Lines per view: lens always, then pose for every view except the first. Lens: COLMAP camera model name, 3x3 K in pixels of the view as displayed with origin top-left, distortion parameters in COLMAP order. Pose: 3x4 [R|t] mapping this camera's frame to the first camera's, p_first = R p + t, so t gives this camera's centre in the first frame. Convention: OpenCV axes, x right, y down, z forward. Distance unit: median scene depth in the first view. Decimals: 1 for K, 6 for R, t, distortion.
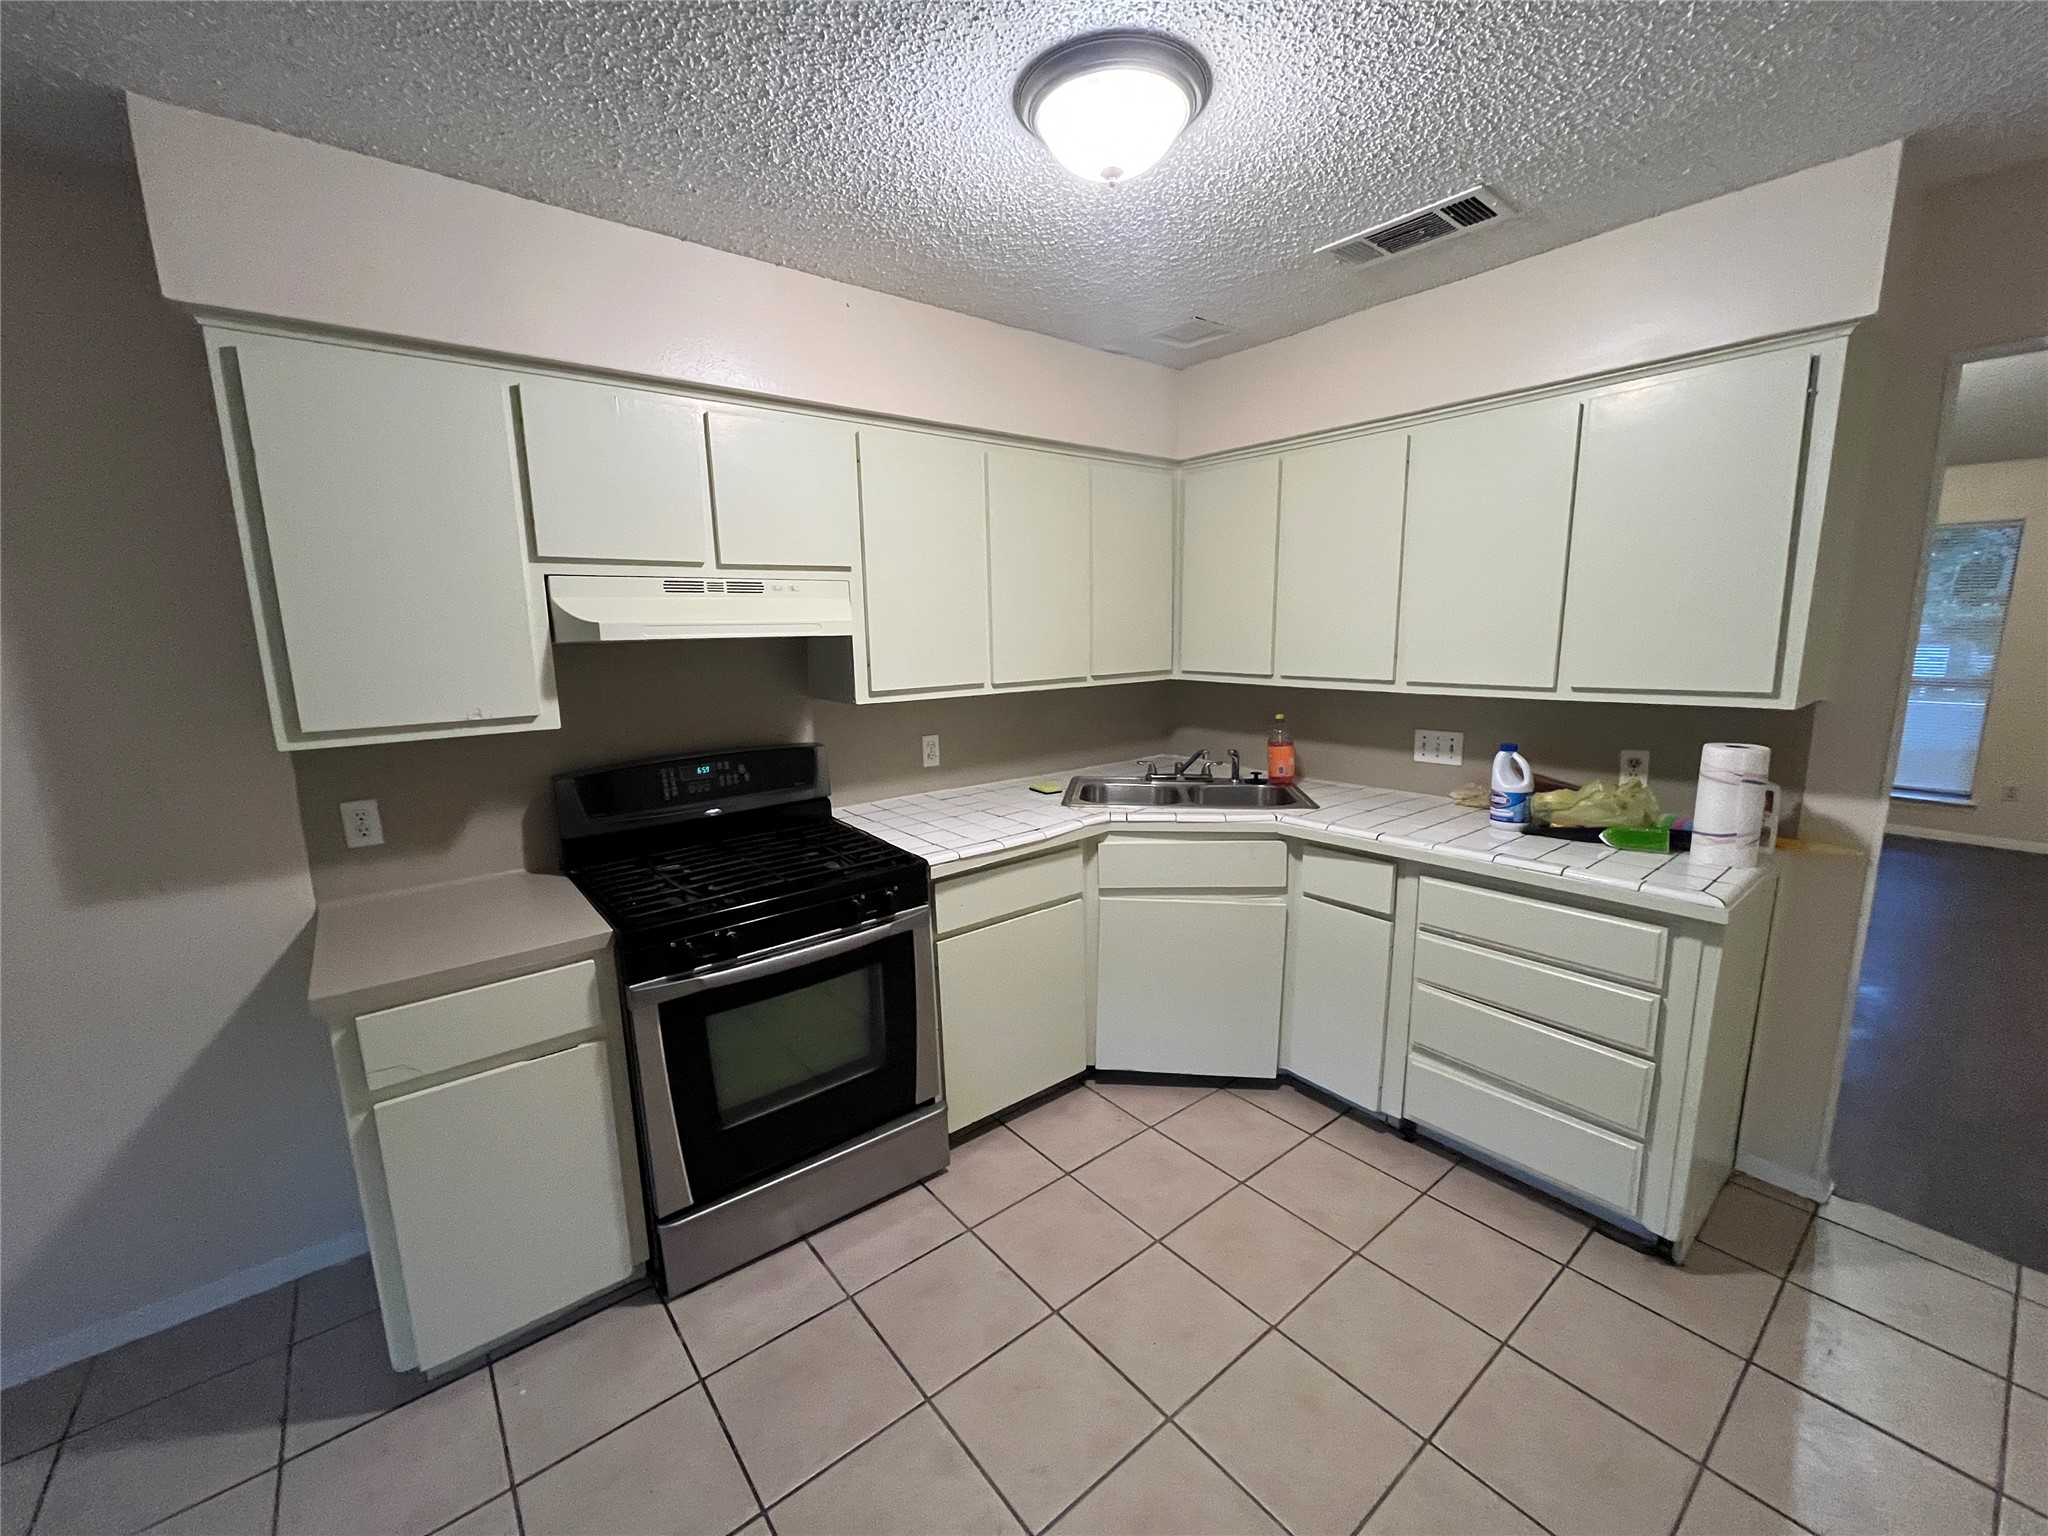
lens RADIAL K [[815.2, 0, 1024.0], [0, 815.2, 768.0], [0, 0, 1]] dist [-0.000177, -0.000046]
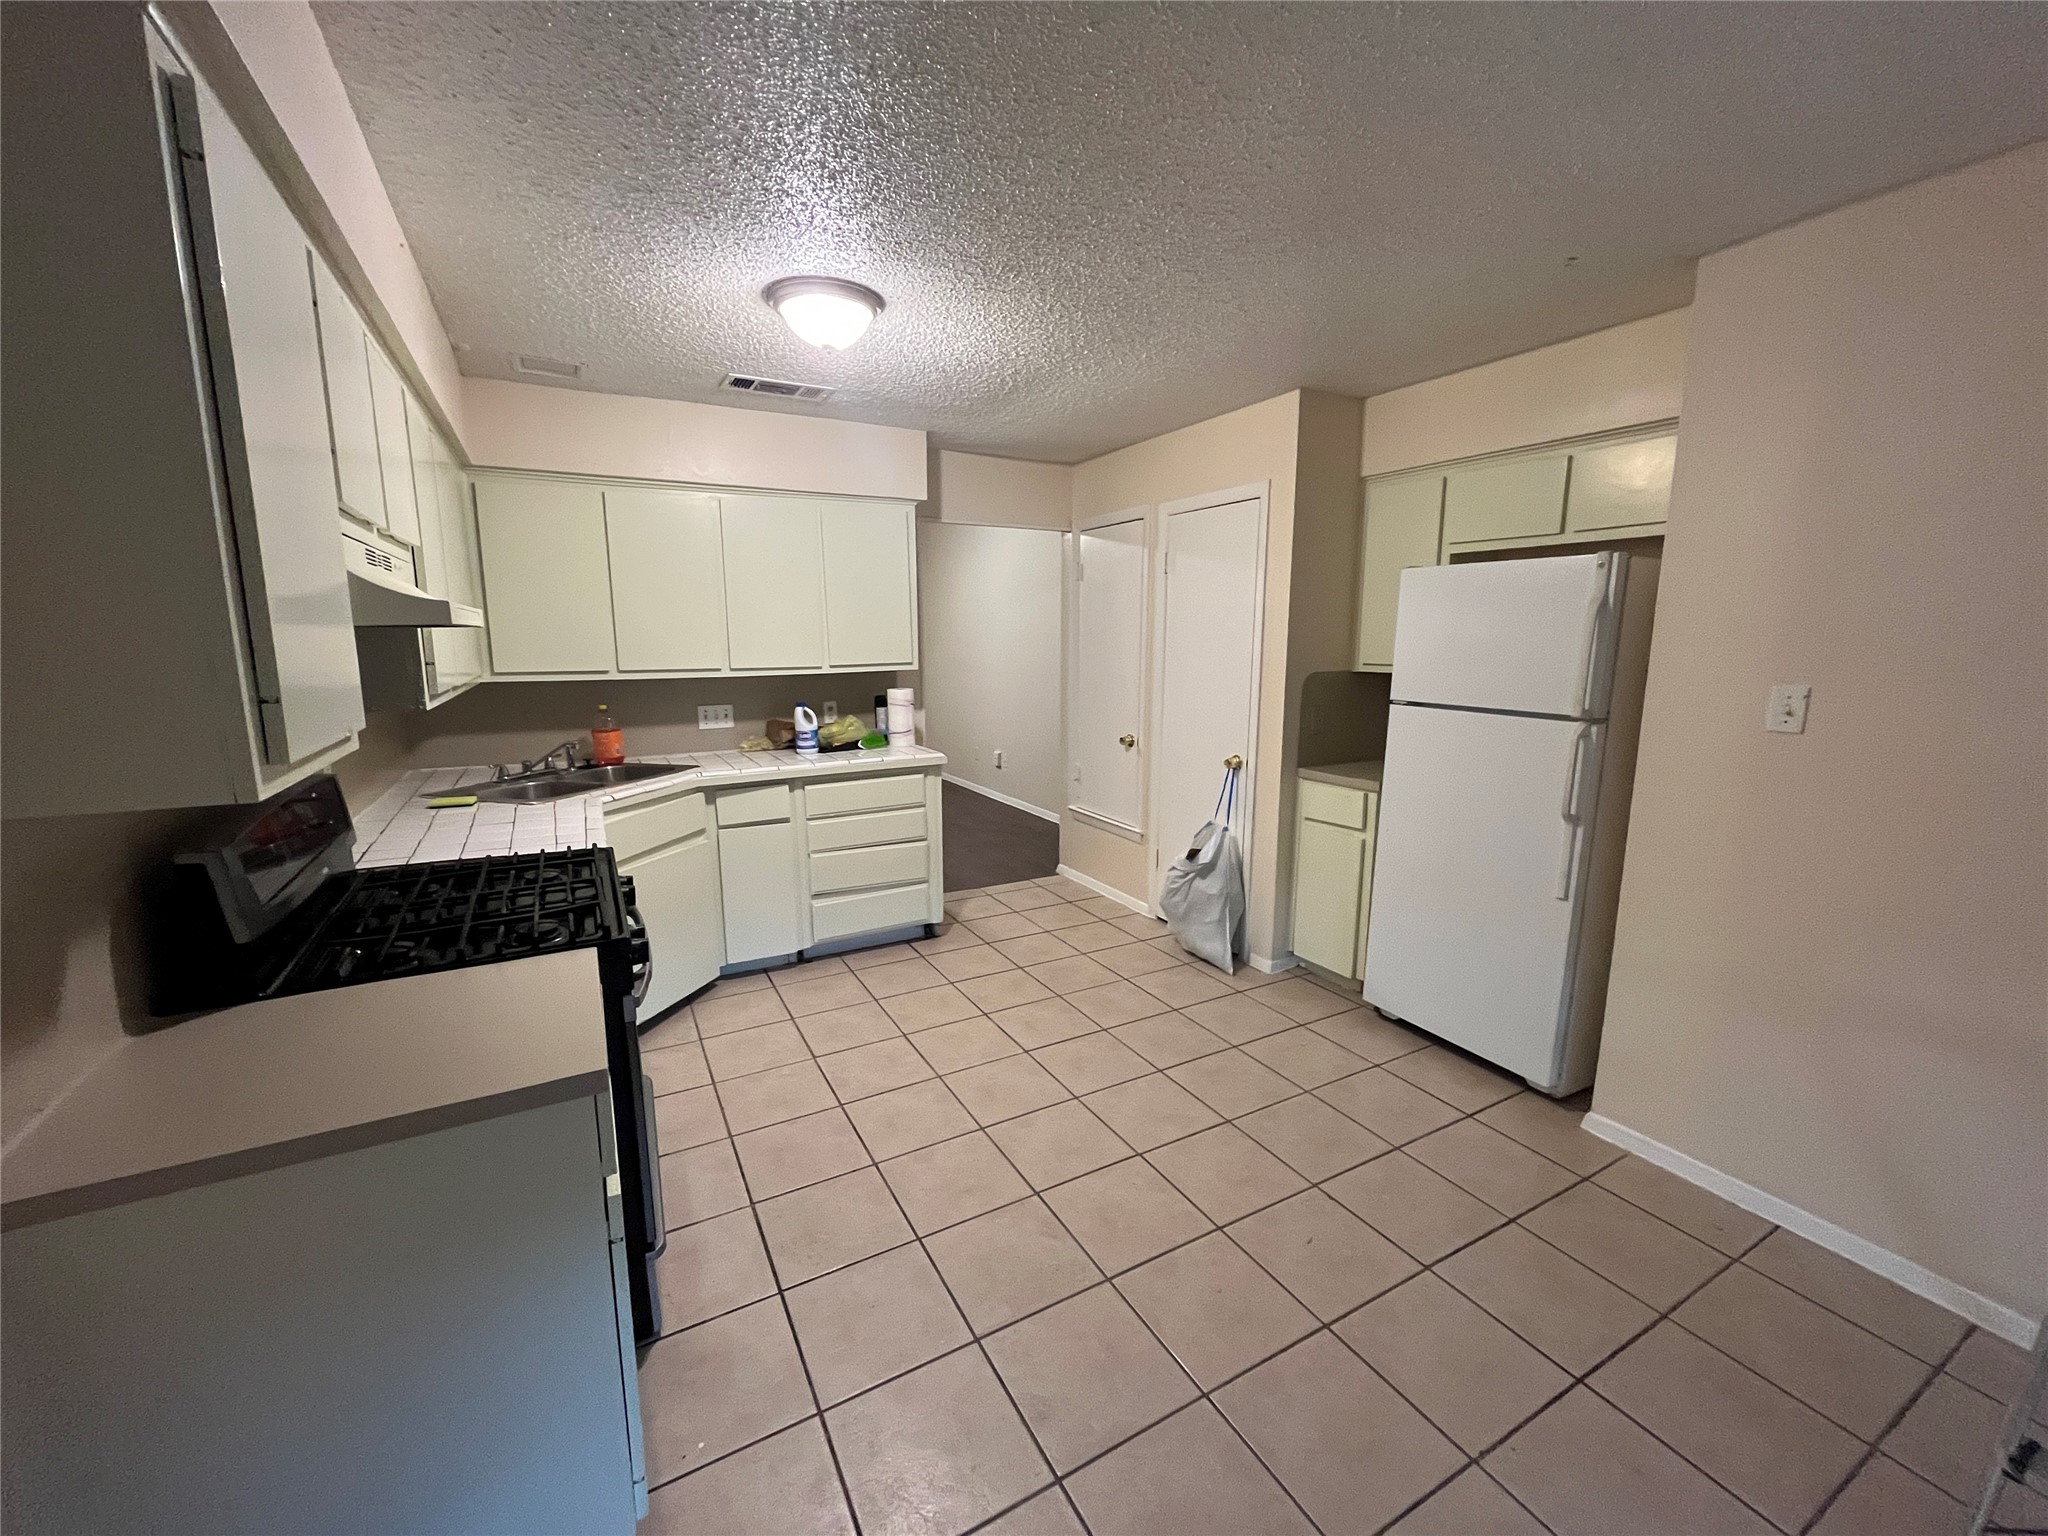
lens RADIAL K [[837.2, 0, 1024.0], [0, 837.2, 768.0], [0, 0, 1]] dist [-0.000892, -0.000040]
pose [[0.169517, -0.142455, 0.975177, -0.995179], [0.171014, 0.978739, 0.113247, -0.013698], [-0.970576, 0.147572, 0.190275, 0.261883]]
